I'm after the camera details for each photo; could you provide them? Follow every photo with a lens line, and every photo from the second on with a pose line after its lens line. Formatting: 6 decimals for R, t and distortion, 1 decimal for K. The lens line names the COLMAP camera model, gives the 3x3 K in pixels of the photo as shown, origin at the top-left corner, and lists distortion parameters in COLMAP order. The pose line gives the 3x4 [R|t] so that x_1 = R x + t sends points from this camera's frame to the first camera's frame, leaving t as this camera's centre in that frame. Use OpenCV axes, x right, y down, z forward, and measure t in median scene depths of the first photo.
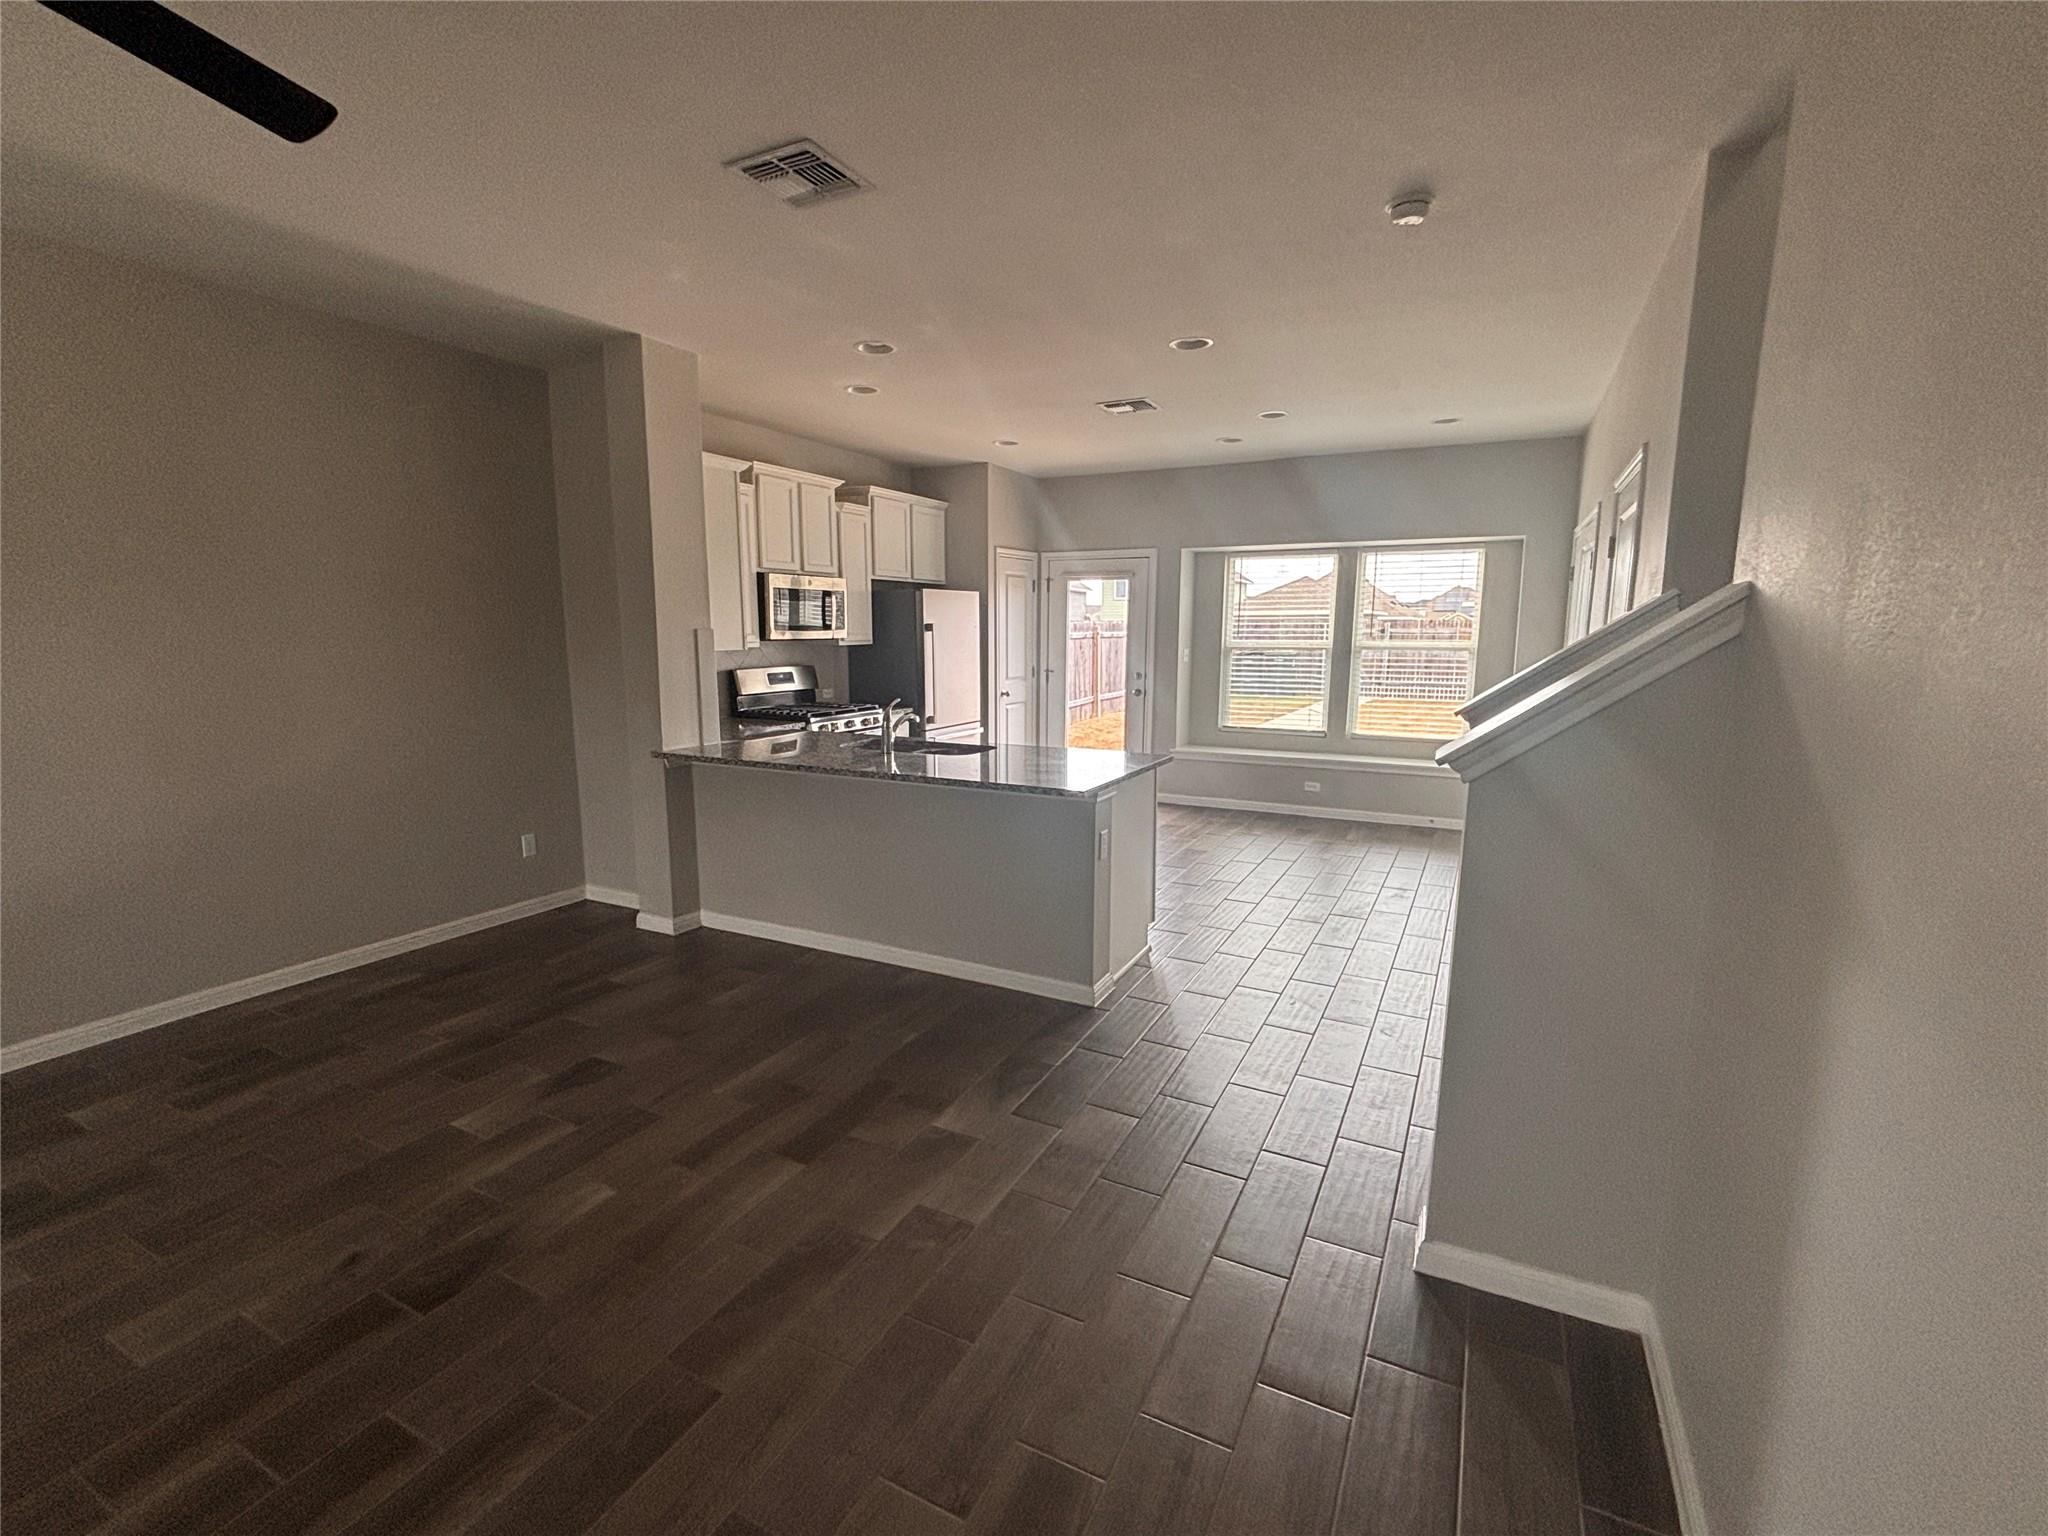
lens RADIAL K [[902.9, 0, 1022.0], [0, 902.9, 777.4], [0, 0, 1]] dist [0.002193, 0.000140]
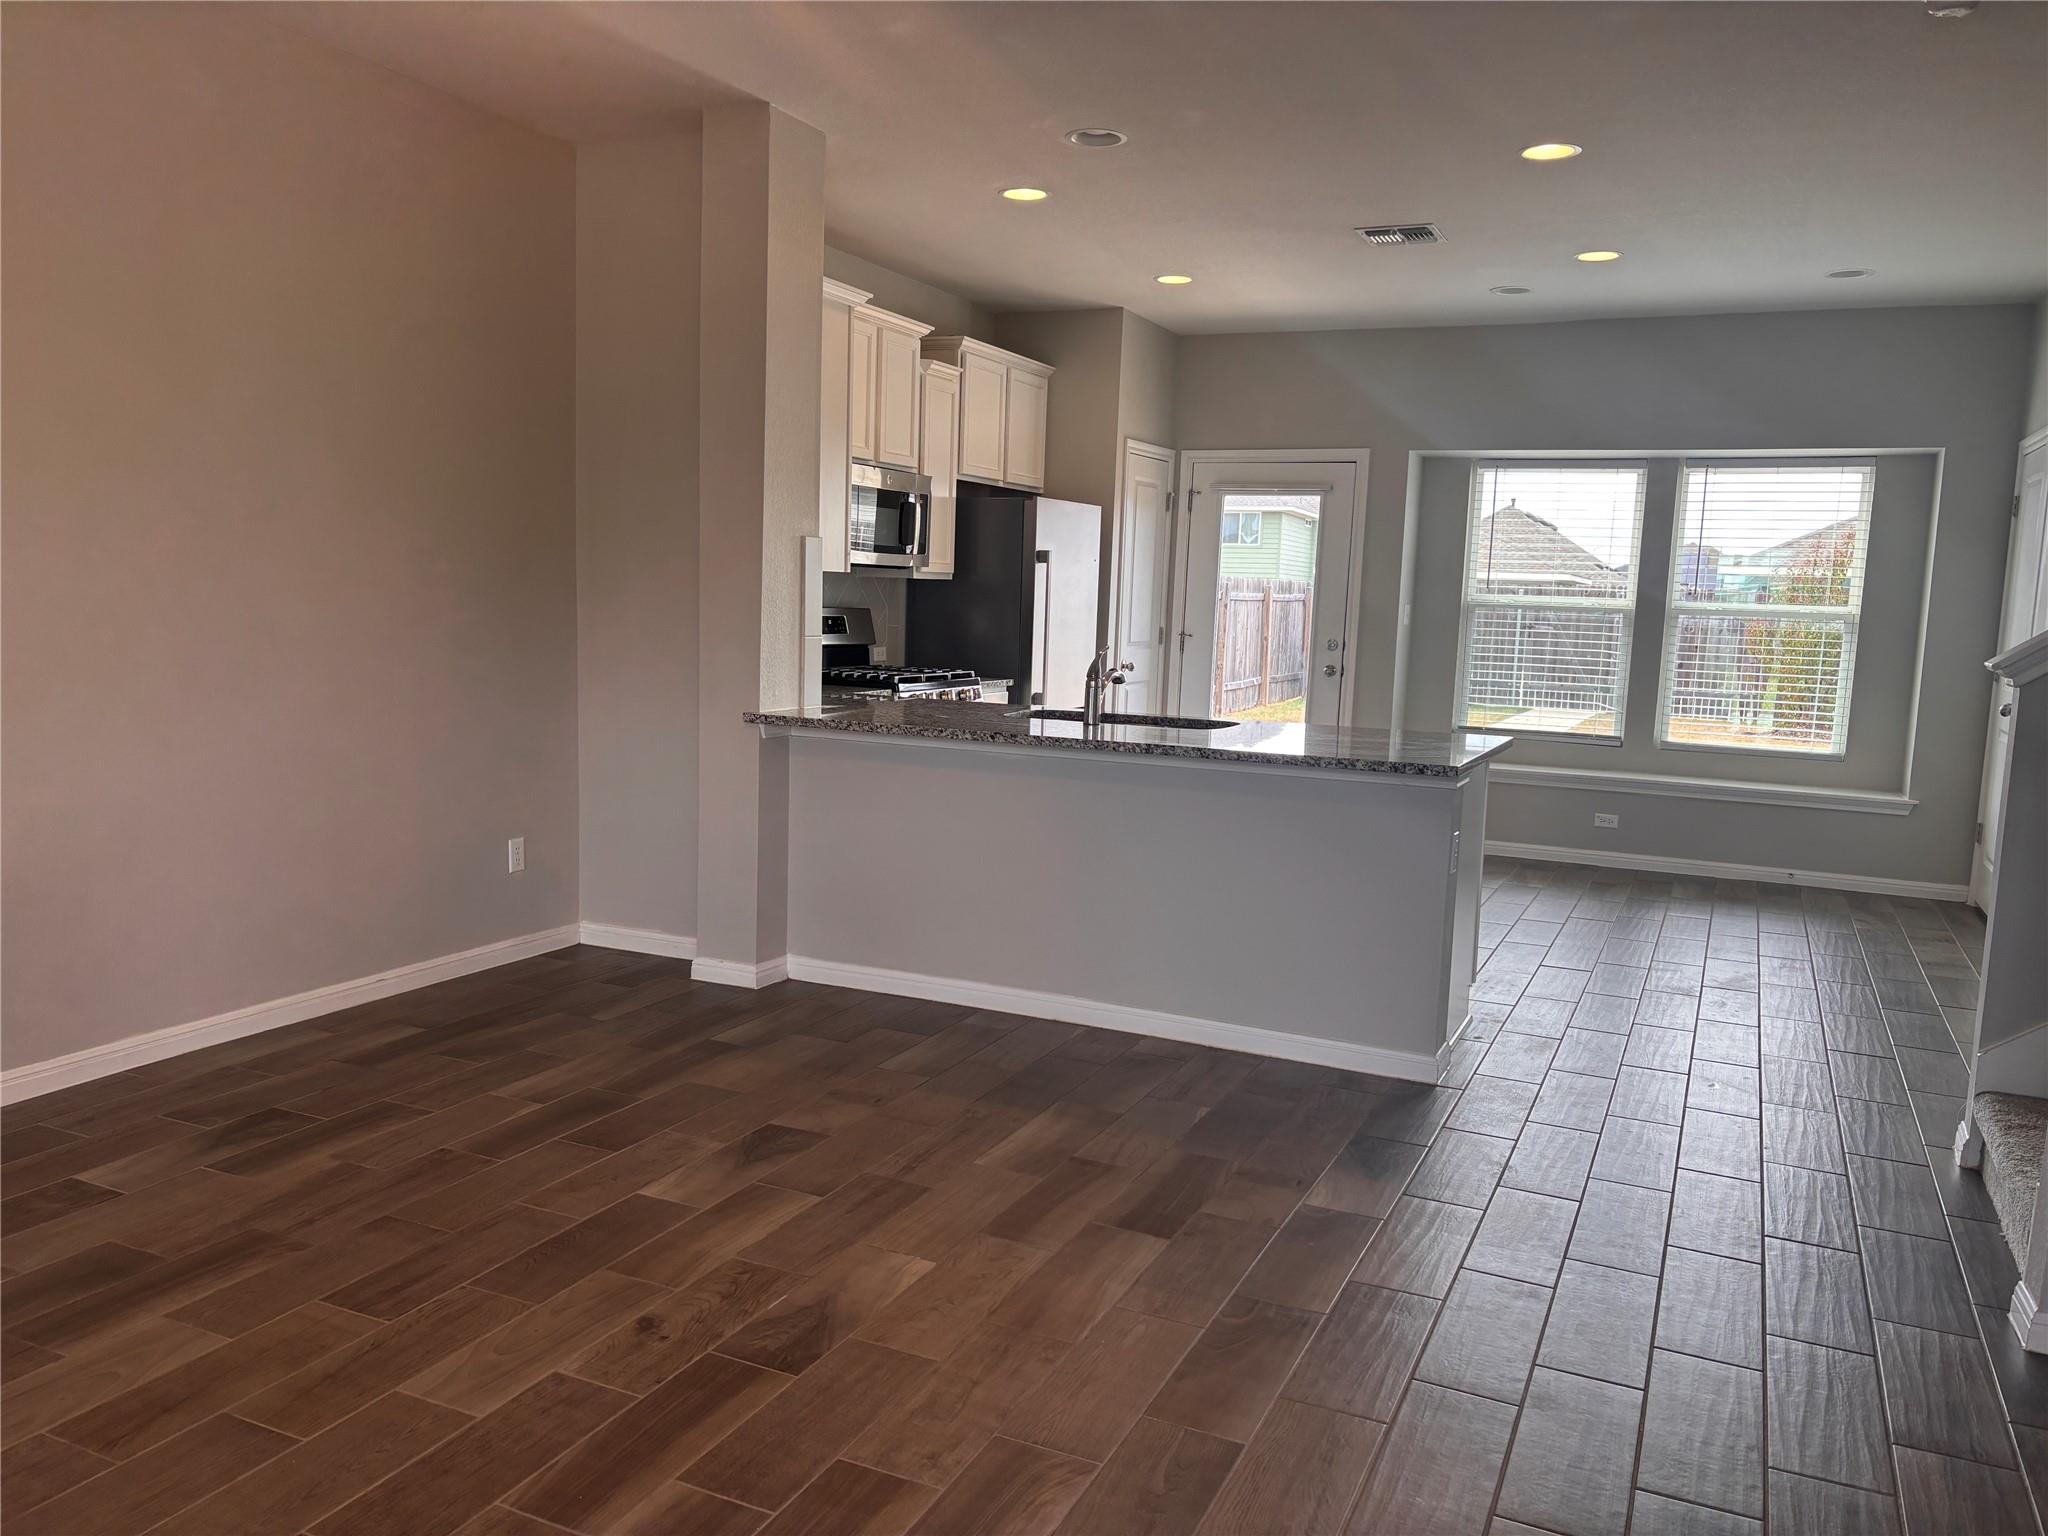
lens RADIAL K [[1539.8, 0, 1026.5], [0, 1539.8, 792.7], [0, 0, 1]] dist [0.007378, -0.001427]
pose [[0.998538, 0.026029, 0.047370, -0.162946], [-0.024400, 0.999101, -0.034660, 0.042698], [-0.048230, 0.033453, 0.998276, -0.100153]]
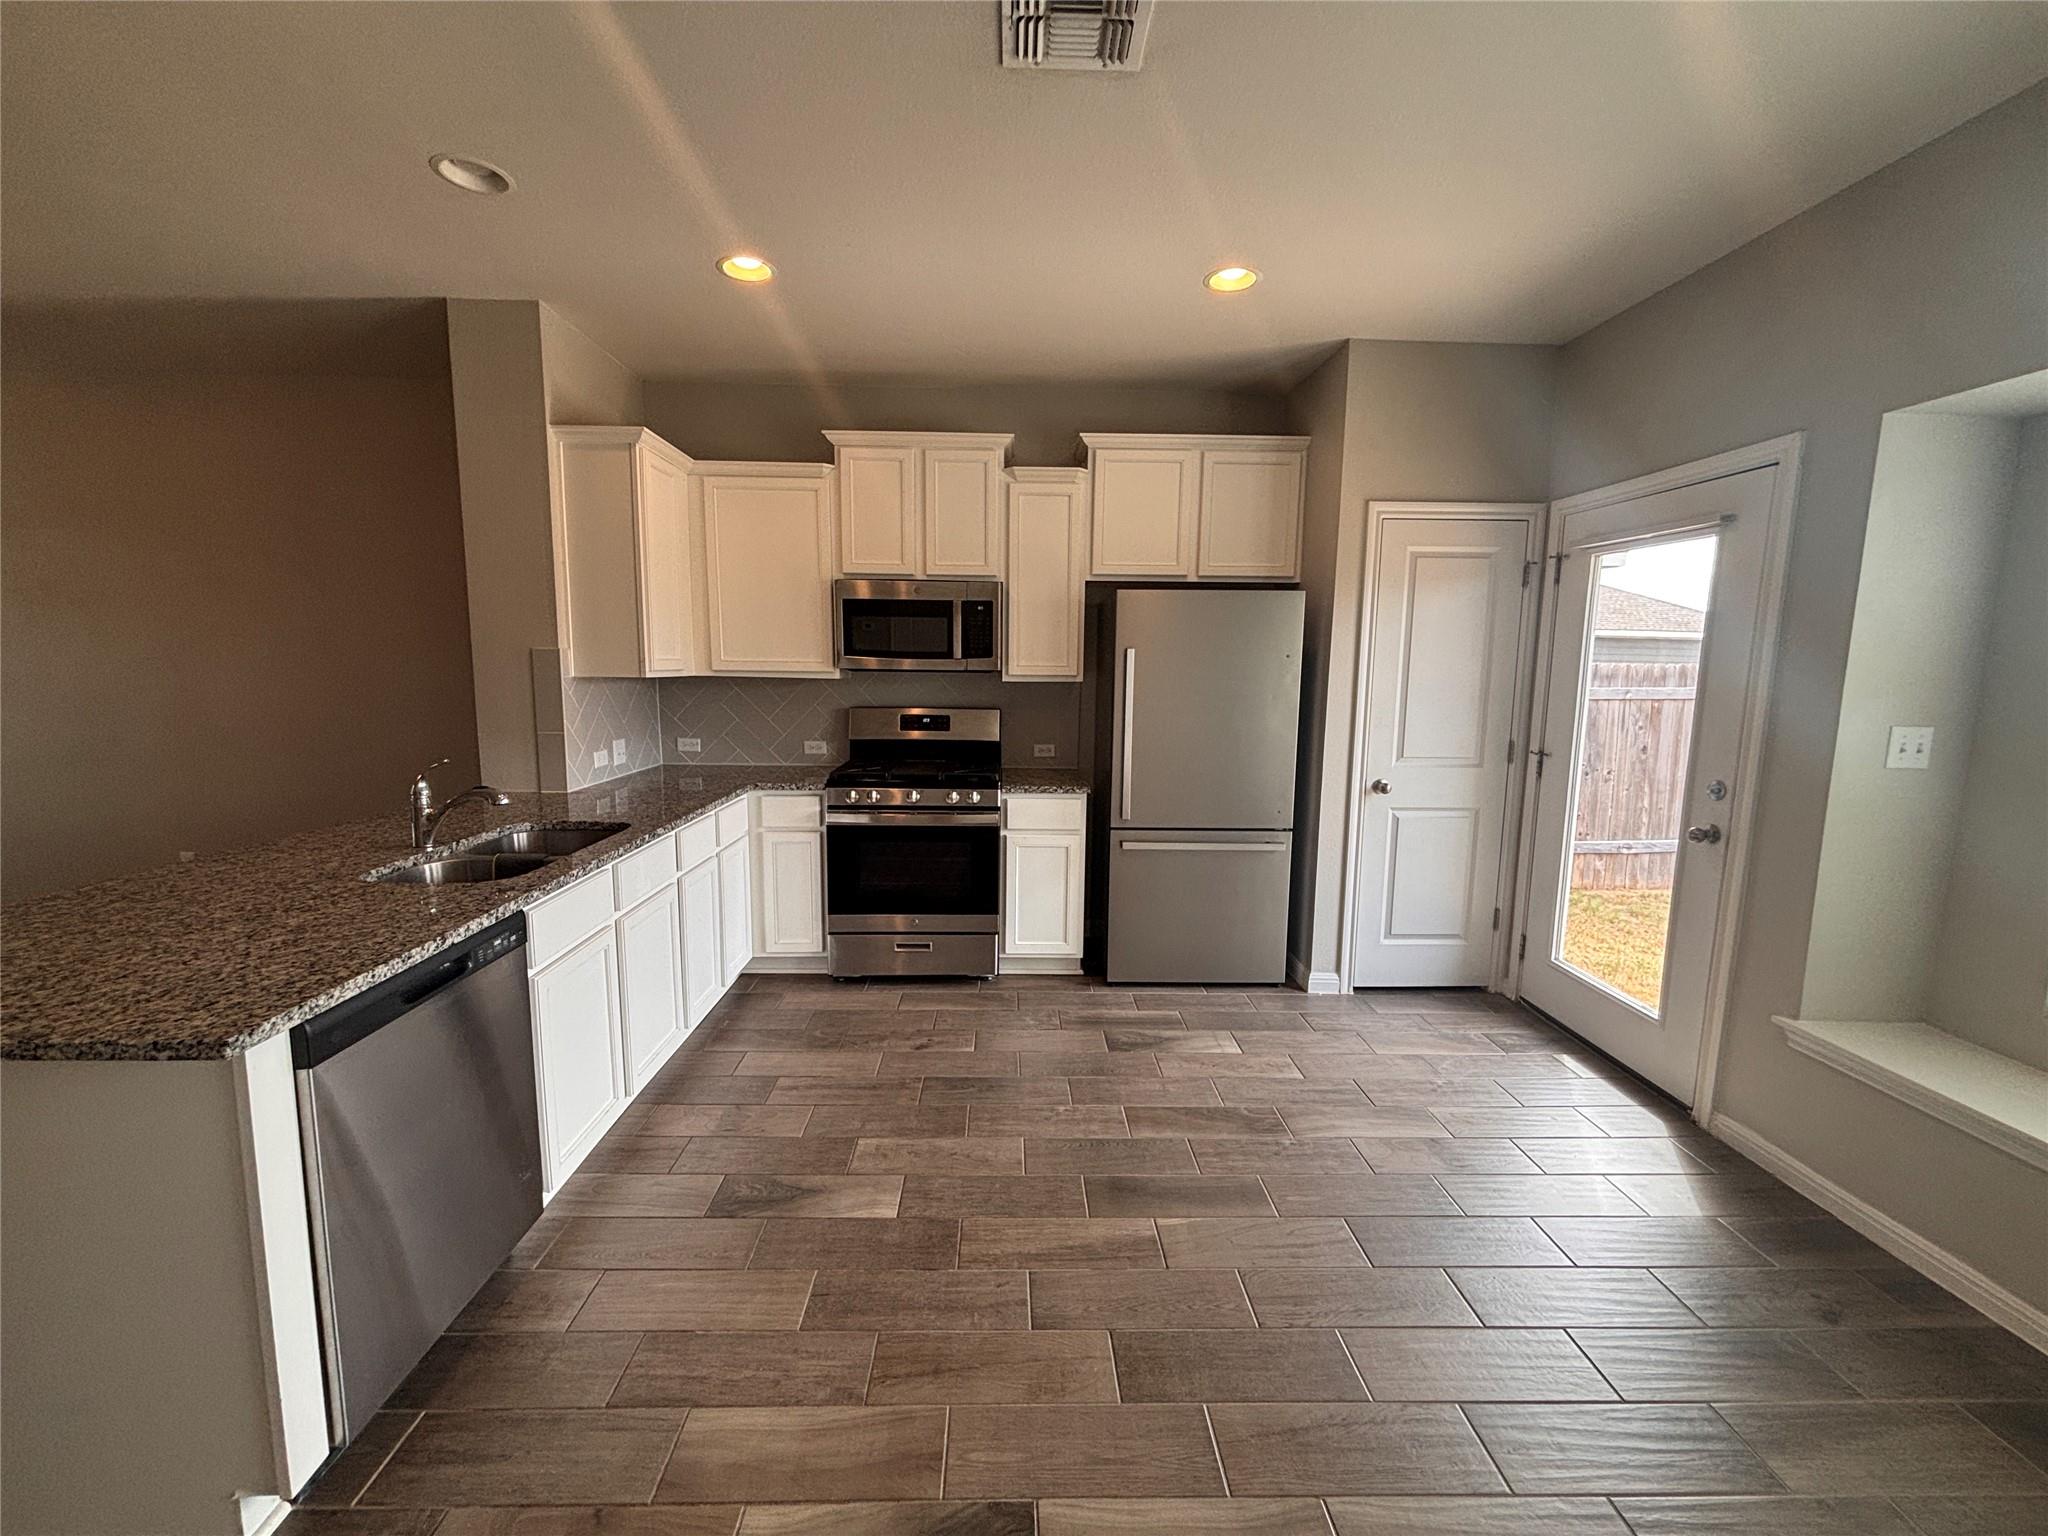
lens RADIAL K [[818.0, 0, 1023.2], [0, 818.0, 767.2], [0, 0, 1]] dist [-0.000168, -0.000203]
pose [[0.479991, 0.116544, -0.869498, 0.333271], [-0.157012, 0.986545, 0.045557, -0.108668], [0.863108, 0.114655, 0.491832, 0.690962]]
